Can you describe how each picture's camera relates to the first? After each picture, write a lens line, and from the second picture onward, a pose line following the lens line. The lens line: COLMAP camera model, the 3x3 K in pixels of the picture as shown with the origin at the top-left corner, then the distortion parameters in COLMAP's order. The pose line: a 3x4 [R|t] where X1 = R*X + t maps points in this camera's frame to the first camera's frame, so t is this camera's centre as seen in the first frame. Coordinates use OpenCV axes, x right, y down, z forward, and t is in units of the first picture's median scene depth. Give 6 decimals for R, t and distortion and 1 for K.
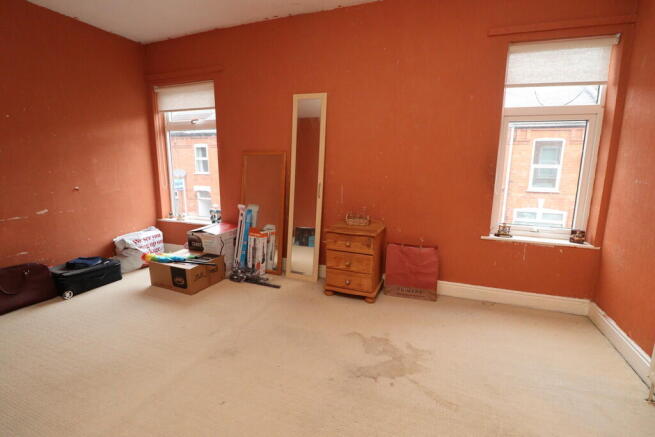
lens RADIAL K [[309.0, 0, 329.3], [0, 309.0, 217.7], [0, 0, 1]] dist [0.002058, -0.000529]
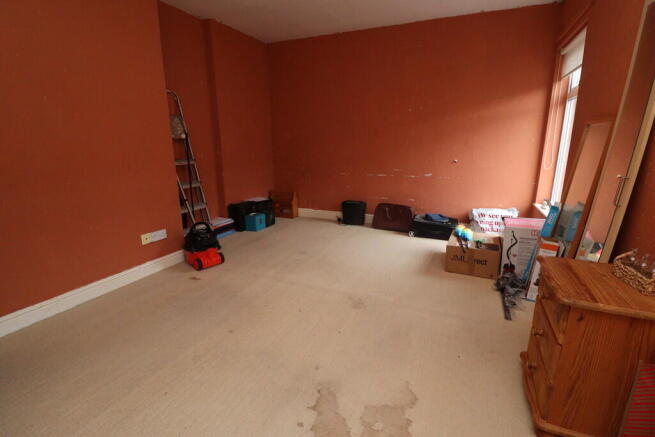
lens RADIAL K [[309.0, 0, 328.2], [0, 309.0, 216.6], [0, 0, 1]] dist [0.002058, -0.000529]
pose [[-0.077102, 0.222496, -0.971880, 0.497500], [-0.179396, 0.955777, 0.233041, -0.081350], [0.980751, 0.192319, -0.033777, 0.604663]]
